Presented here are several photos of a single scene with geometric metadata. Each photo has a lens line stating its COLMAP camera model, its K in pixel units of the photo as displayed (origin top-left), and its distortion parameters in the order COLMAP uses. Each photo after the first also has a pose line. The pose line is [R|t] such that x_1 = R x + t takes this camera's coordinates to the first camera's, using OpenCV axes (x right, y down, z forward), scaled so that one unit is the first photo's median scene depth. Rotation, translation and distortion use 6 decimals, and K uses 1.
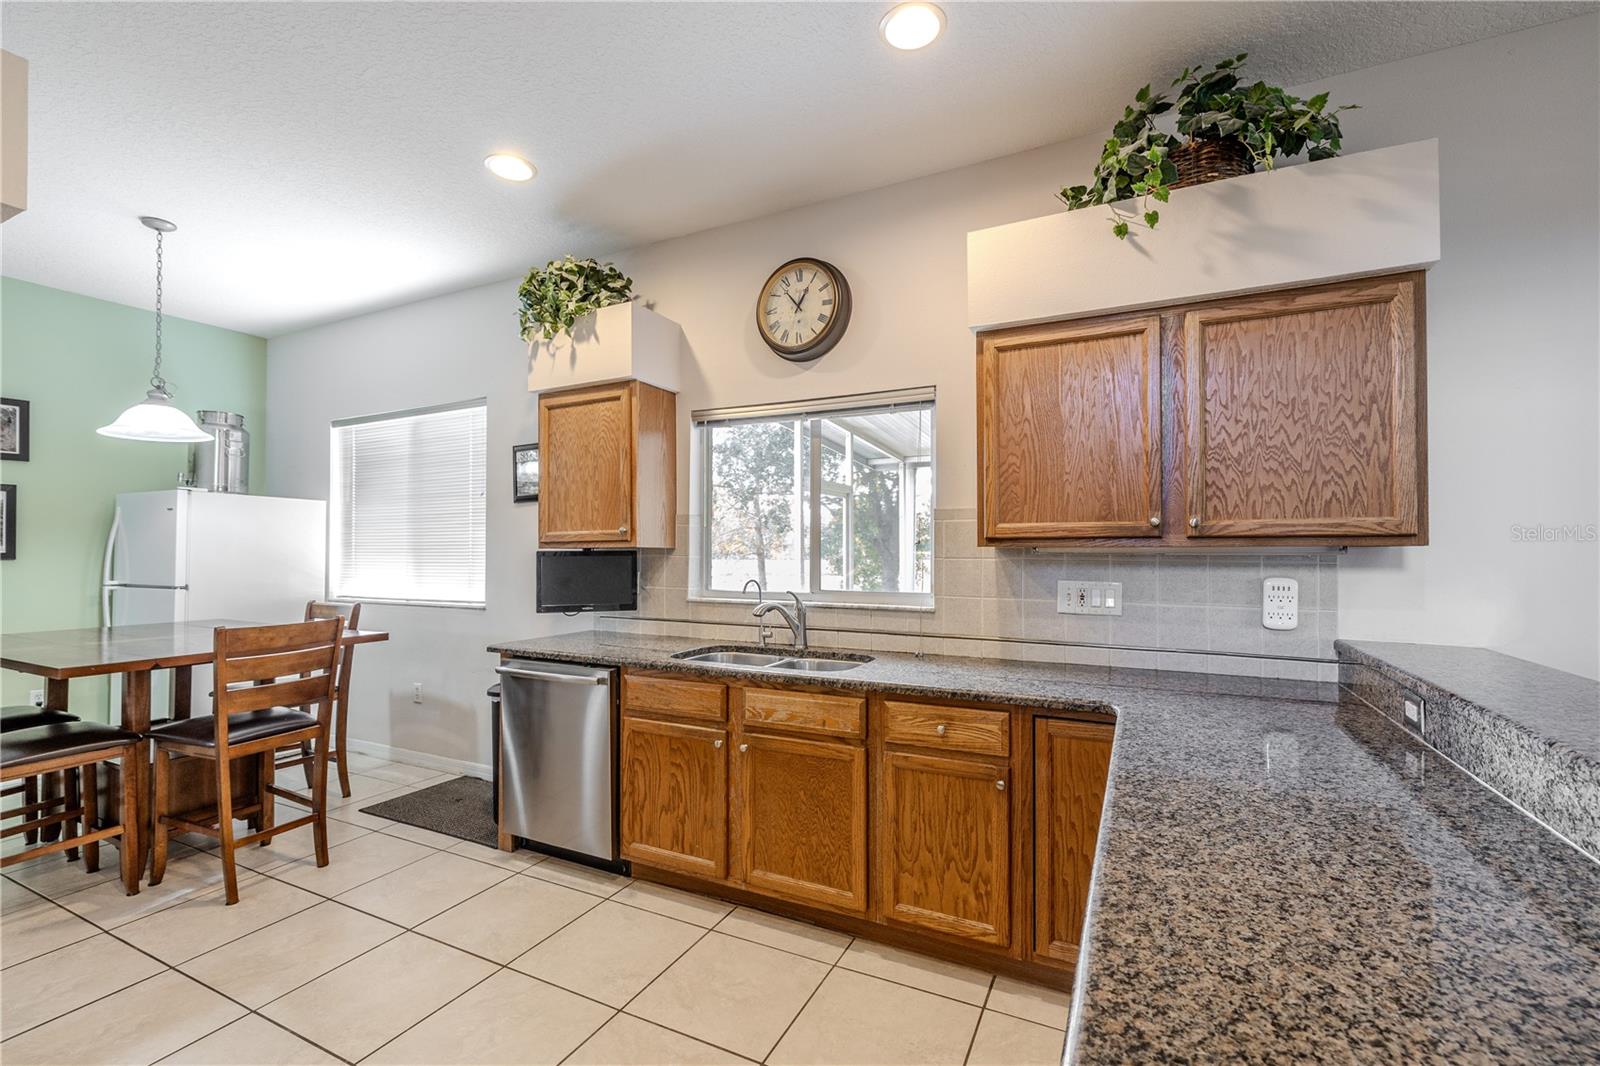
lens RADIAL K [[687.3, 0, 799.0], [0, 687.3, 543.3], [0, 0, 1]] dist [0.001533, 0.000259]
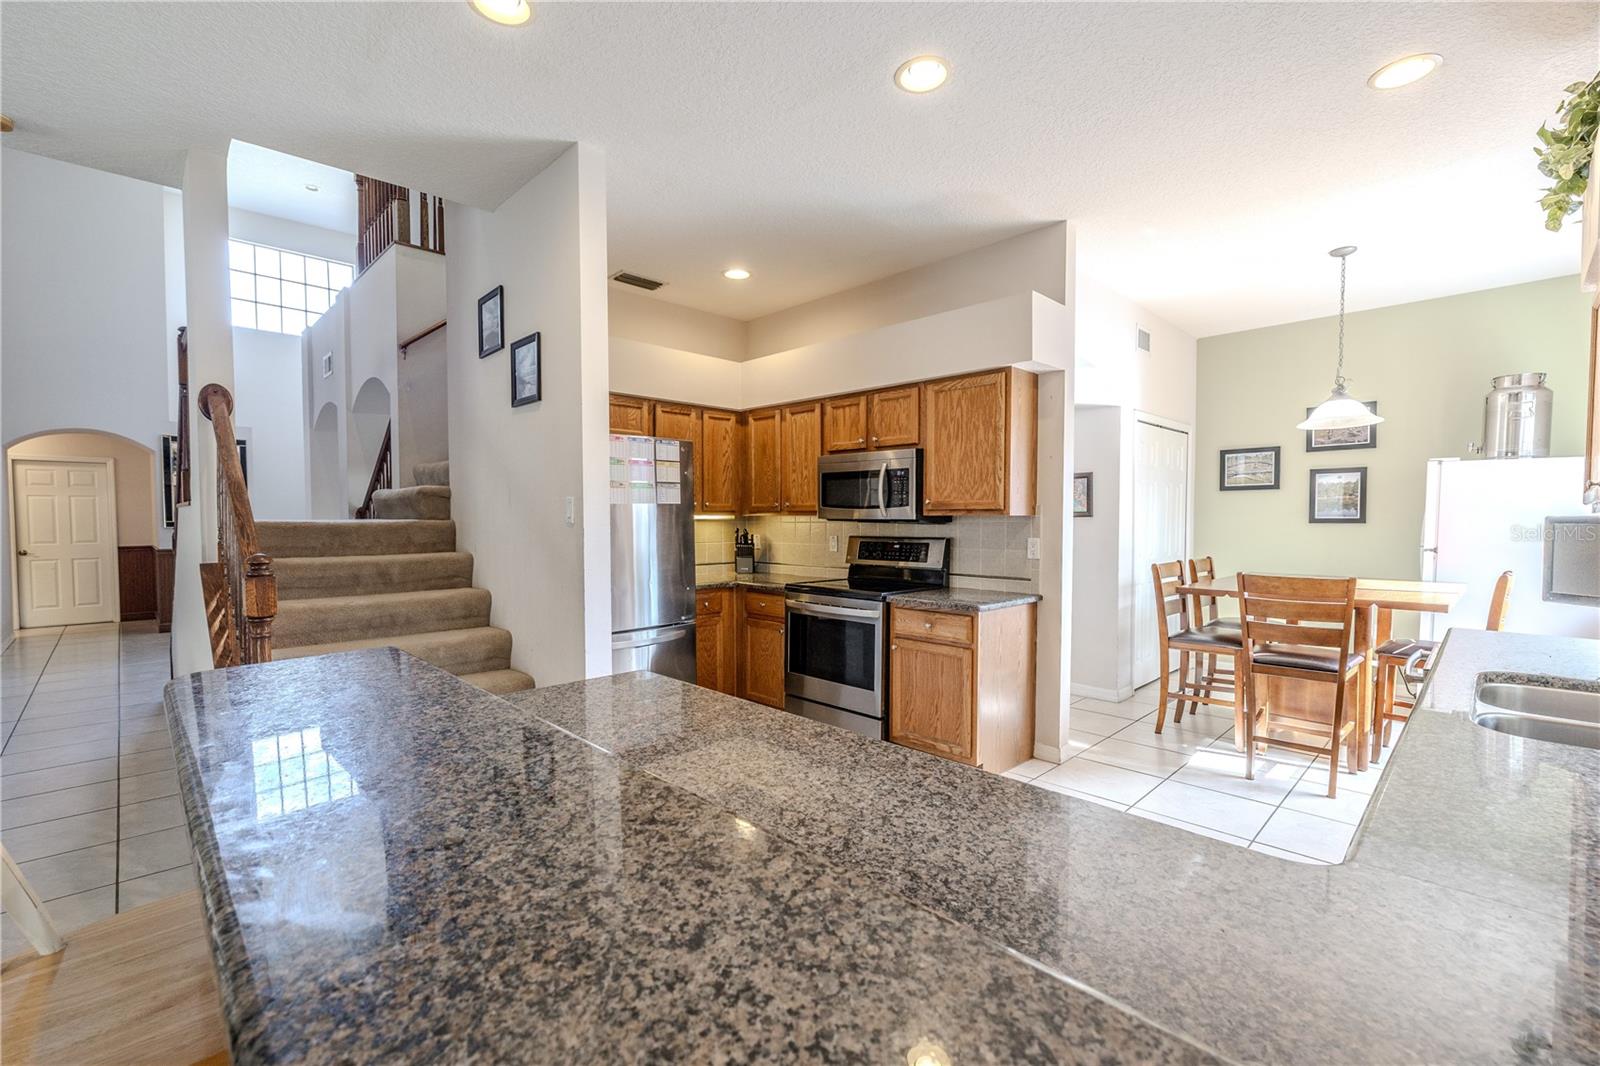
lens RADIAL K [[687.3, 0, 799.0], [0, 687.3, 543.3], [0, 0, 1]] dist [0.001533, 0.000259]
pose [[-0.326022, 0.035527, -0.944694, 0.693279], [0.009239, 0.999366, 0.034394, 0.008466], [0.945317, 0.002485, -0.326143, 0.587712]]
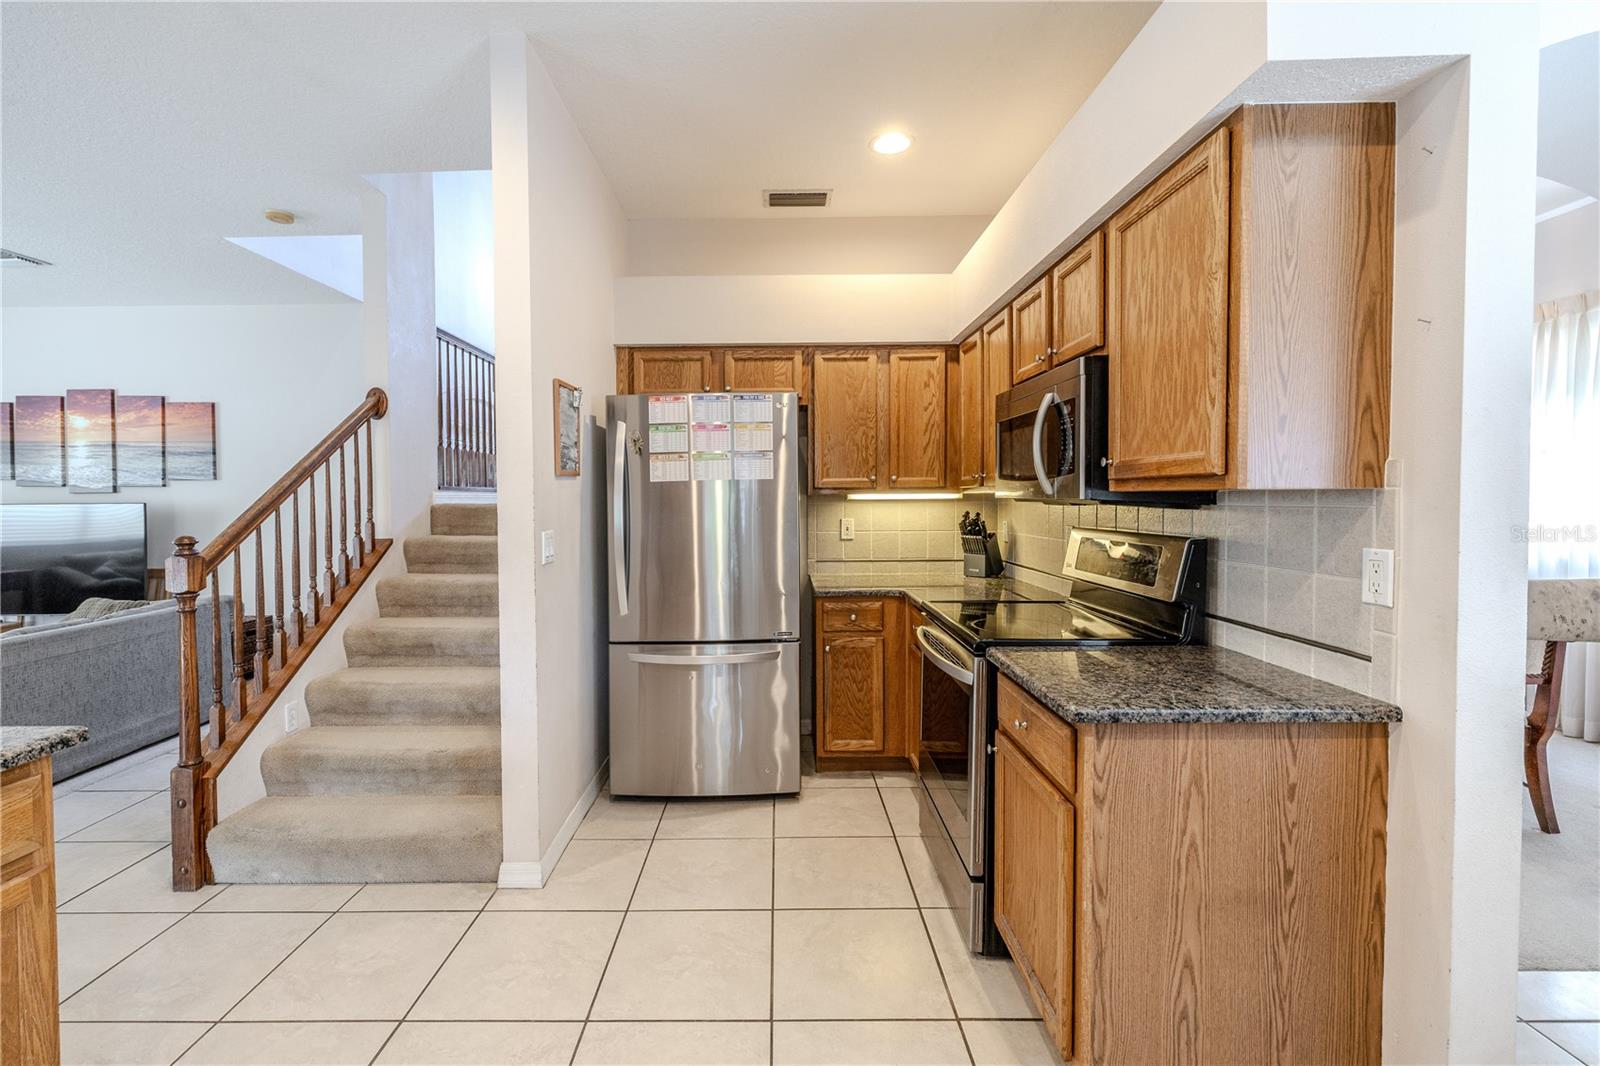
lens RADIAL K [[690.9, 0, 775.4], [0, 690.9, 514.0], [0, 0, 1]] dist [0.001101, 0.000112]
pose [[-0.898665, 0.016182, -0.438336, -0.149175], [0.010636, 0.999829, 0.015104, 0.011032], [0.438506, 0.008912, -0.898684, 0.854643]]
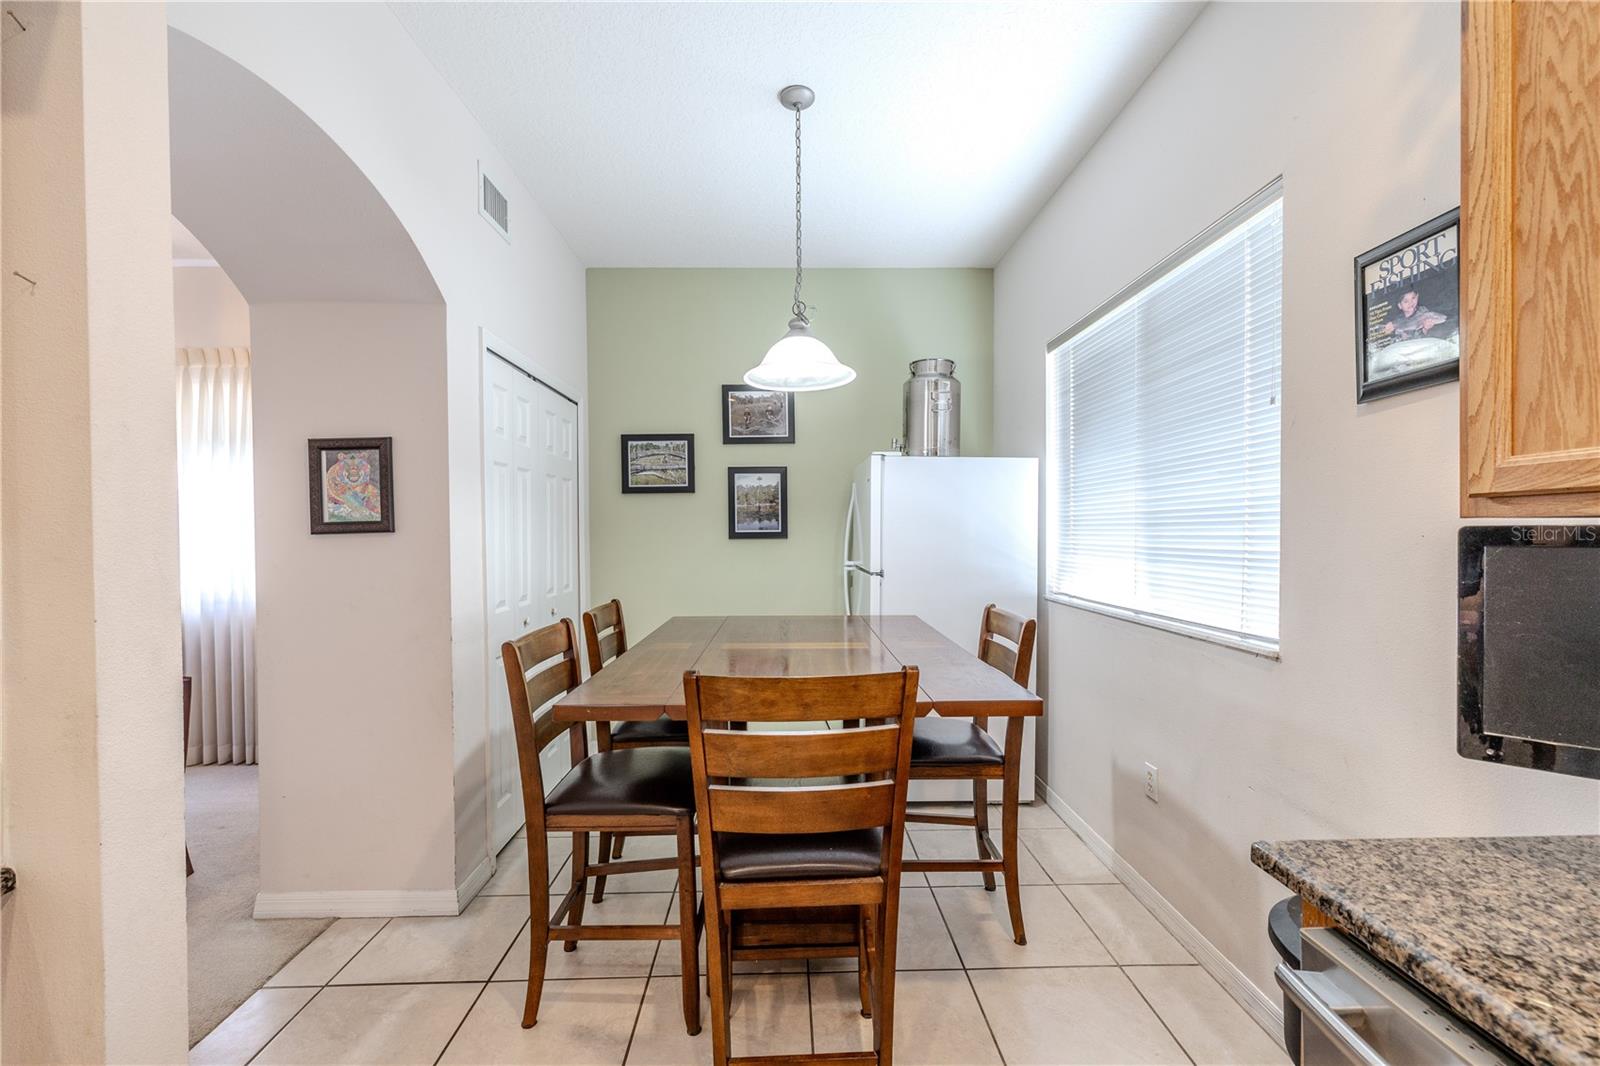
lens RADIAL K [[678.0, 0, 798.7], [0, 678.0, 541.9], [0, 0, 1]] dist [-0.000444, 0.000245]
pose [[0.468047, 0.012156, -0.883620, -0.324641], [0.014866, 0.999656, 0.021626, 0.009369], [0.883578, -0.023258, 0.467706, 0.784157]]
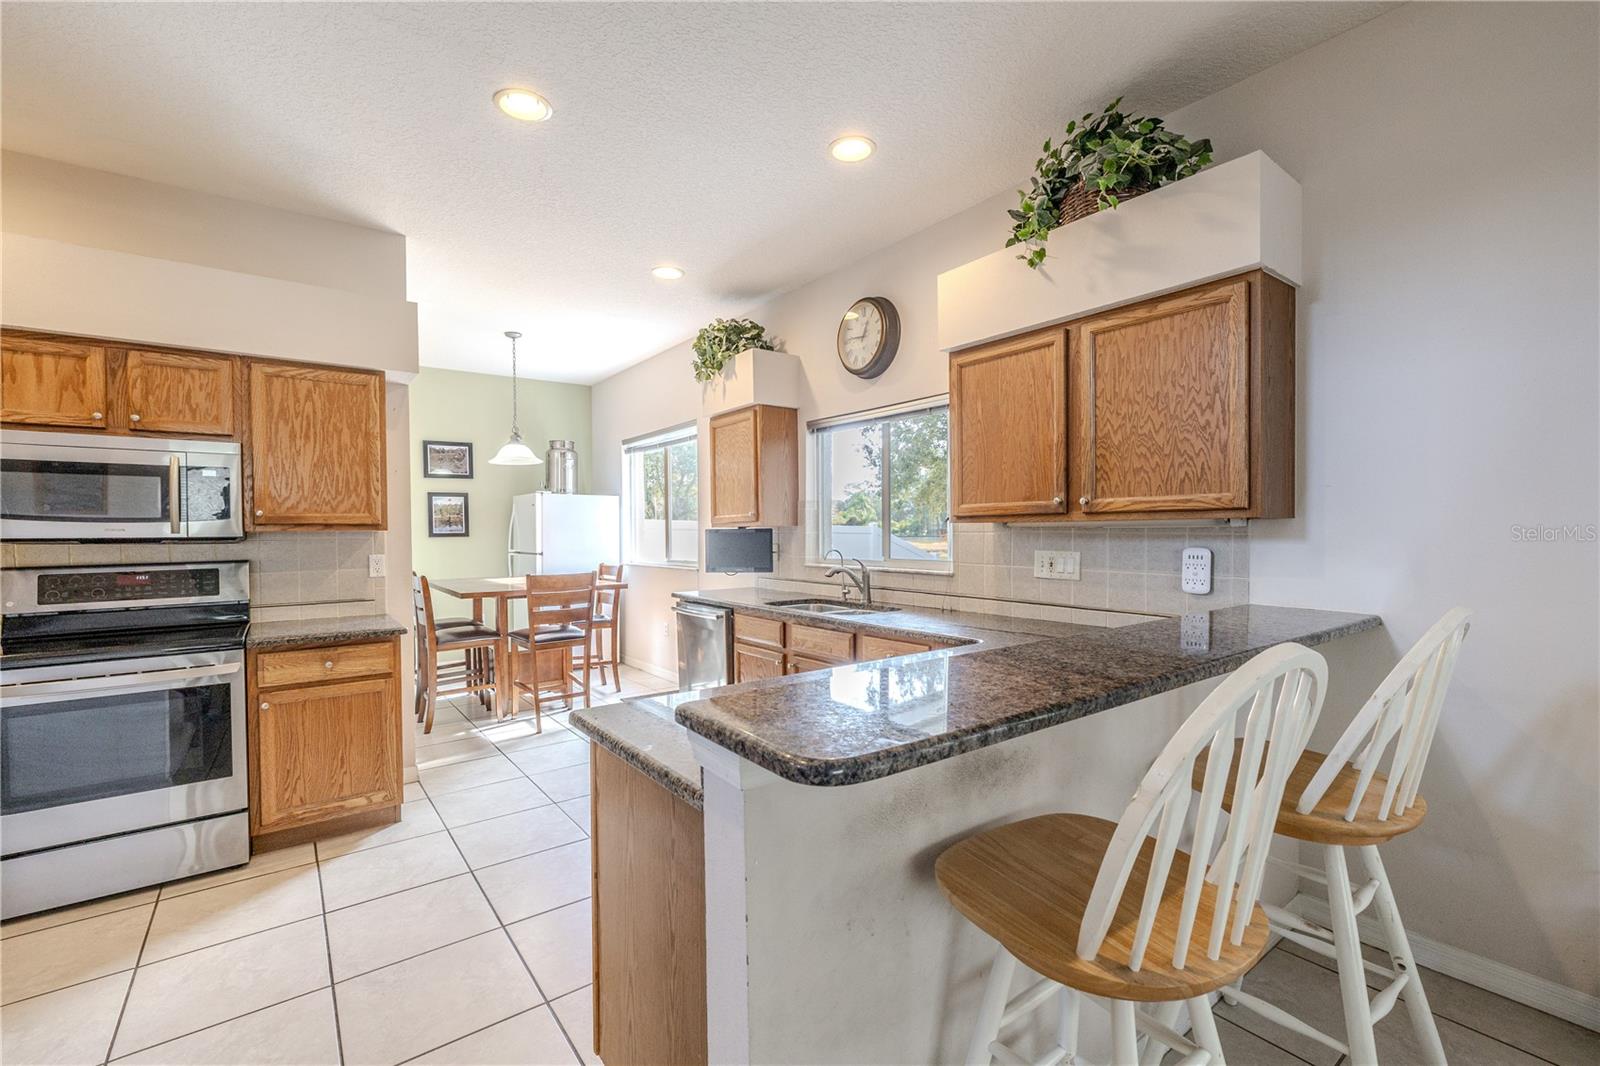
lens RADIAL K [[687.3, 0, 799.0], [0, 687.3, 543.3], [0, 0, 1]] dist [0.001533, 0.000259]
pose [[0.895296, 0.000415, -0.445472, 0.522937], [0.014230, 0.999463, 0.029530, 0.000930], [0.445245, -0.032777, 0.894809, -0.238727]]
